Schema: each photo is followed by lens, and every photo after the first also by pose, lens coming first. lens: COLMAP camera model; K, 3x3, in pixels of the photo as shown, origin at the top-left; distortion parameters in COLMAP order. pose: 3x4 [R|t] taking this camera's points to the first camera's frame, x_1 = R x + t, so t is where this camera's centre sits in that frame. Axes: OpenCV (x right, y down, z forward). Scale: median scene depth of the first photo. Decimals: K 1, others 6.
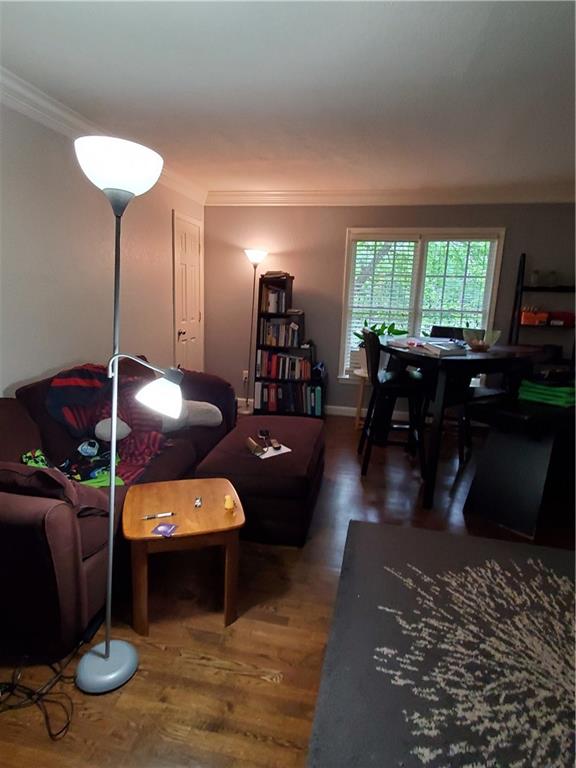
lens RADIAL K [[441.2, 0, 282.7], [0, 441.2, 386.5], [0, 0, 1]] dist [0.002297, 0.009110]
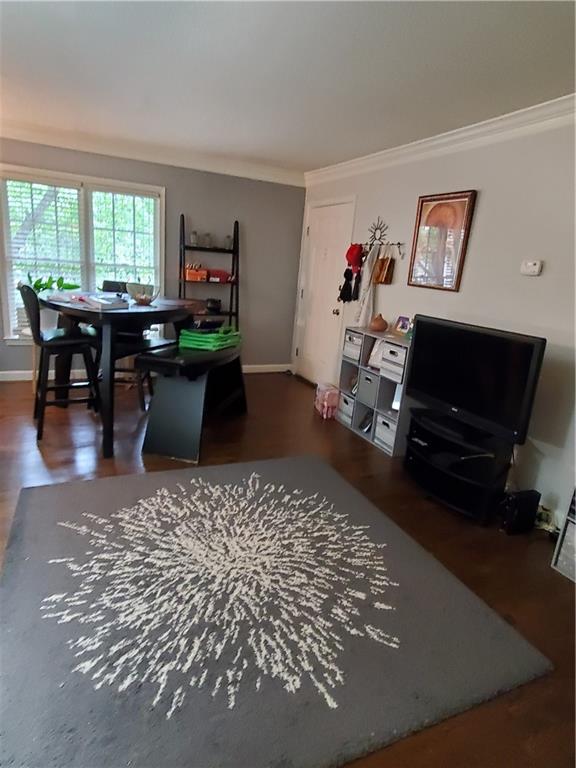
lens RADIAL K [[441.2, 0, 282.7], [0, 441.2, 386.5], [0, 0, 1]] dist [0.002297, 0.009110]
pose [[0.801980, -0.125462, 0.584027, 0.101707], [0.069303, 0.990635, 0.117645, 0.020676], [-0.593317, -0.053874, 0.803164, -0.101886]]
